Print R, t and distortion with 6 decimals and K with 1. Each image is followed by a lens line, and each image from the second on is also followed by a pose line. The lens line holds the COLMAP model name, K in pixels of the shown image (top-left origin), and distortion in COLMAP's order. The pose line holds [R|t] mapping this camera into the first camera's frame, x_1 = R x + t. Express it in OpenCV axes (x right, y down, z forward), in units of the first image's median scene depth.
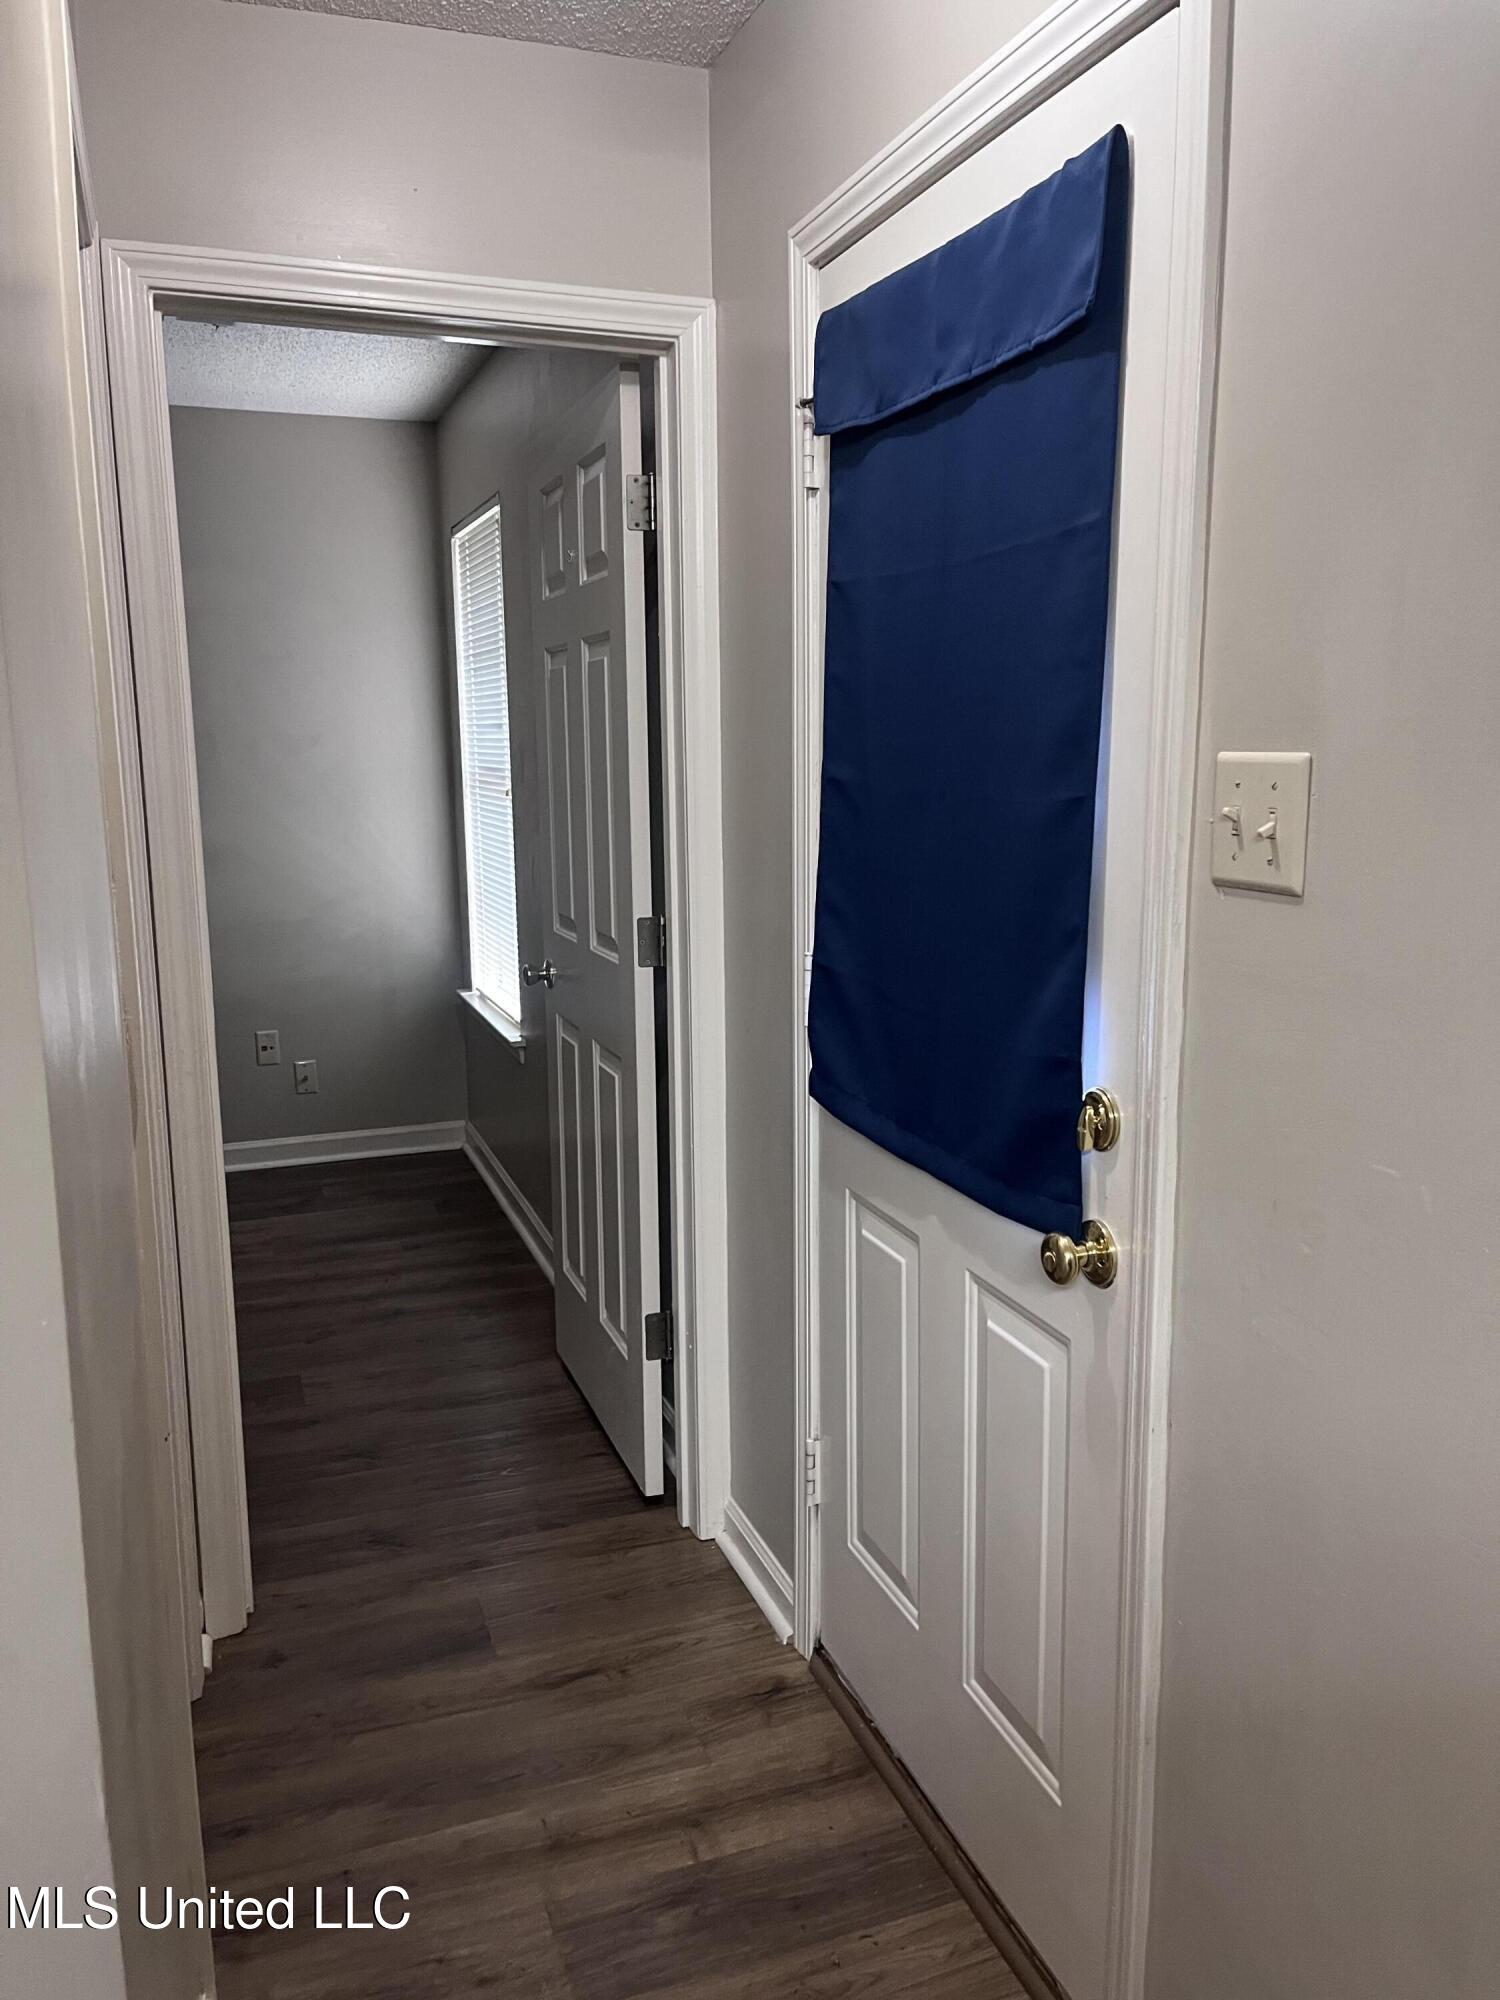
lens RADIAL K [[1509.0, 0, 752.9], [0, 1509.0, 994.0], [0, 0, 1]] dist [0.068351, -0.092299]
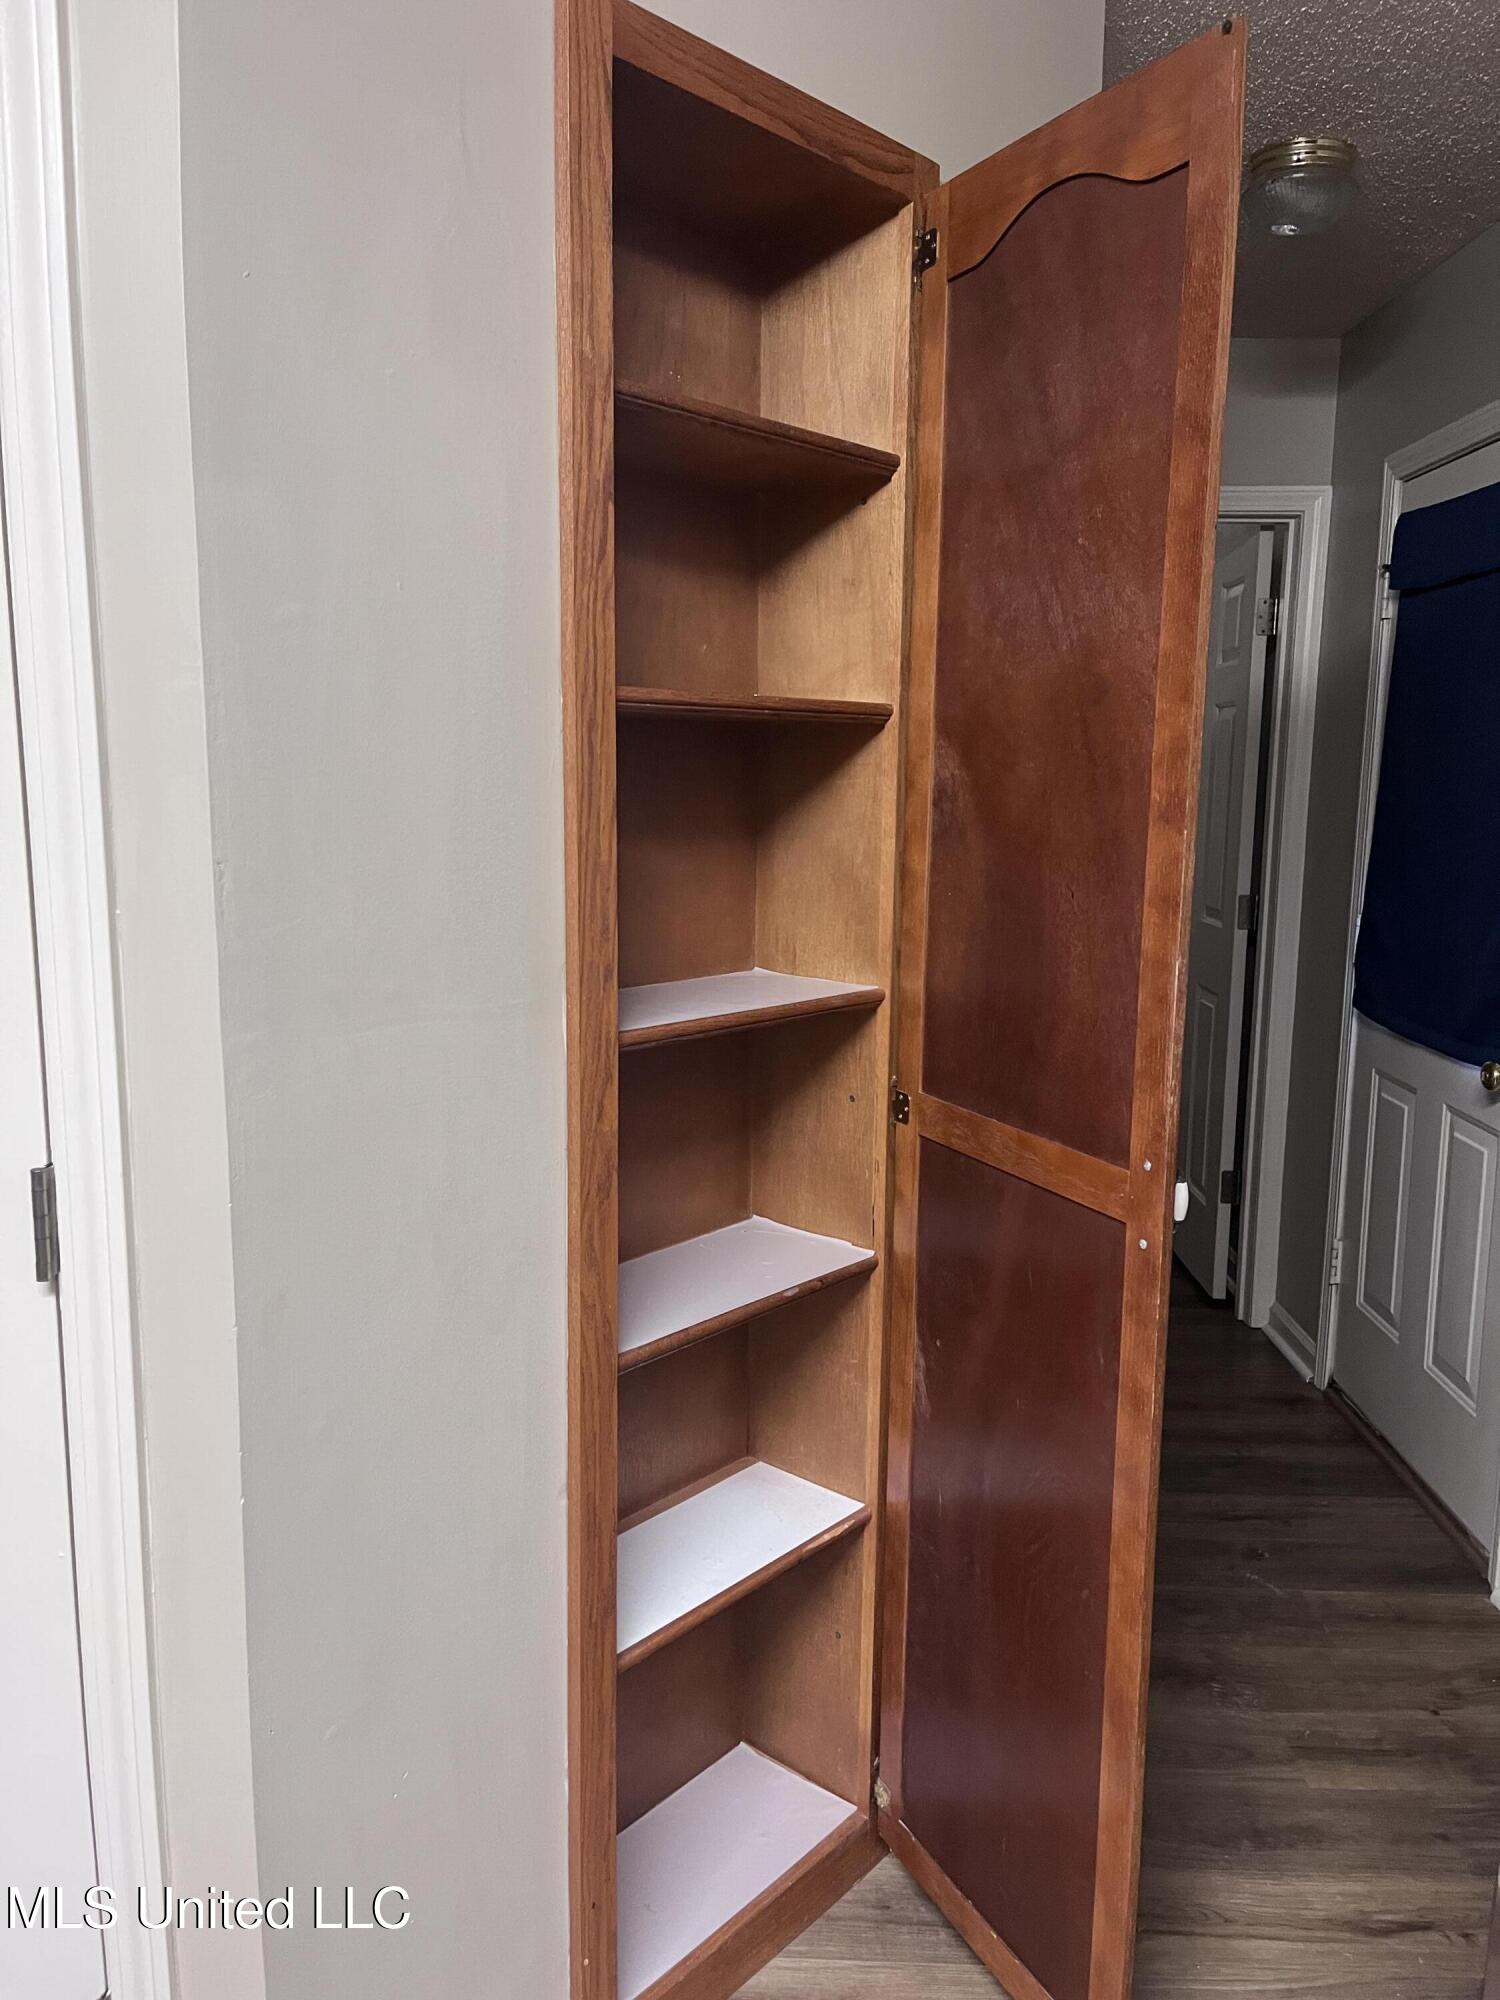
lens RADIAL K [[1509.0, 0, 764.4], [0, 1509.0, 1001.3], [0, 0, 1]] dist [0.068351, -0.092299]
pose [[0.934943, 0.076767, -0.346394, 0.012225], [-0.082627, 0.996578, -0.002156, 0.104691], [0.345043, 0.030637, 0.938087, -0.611111]]
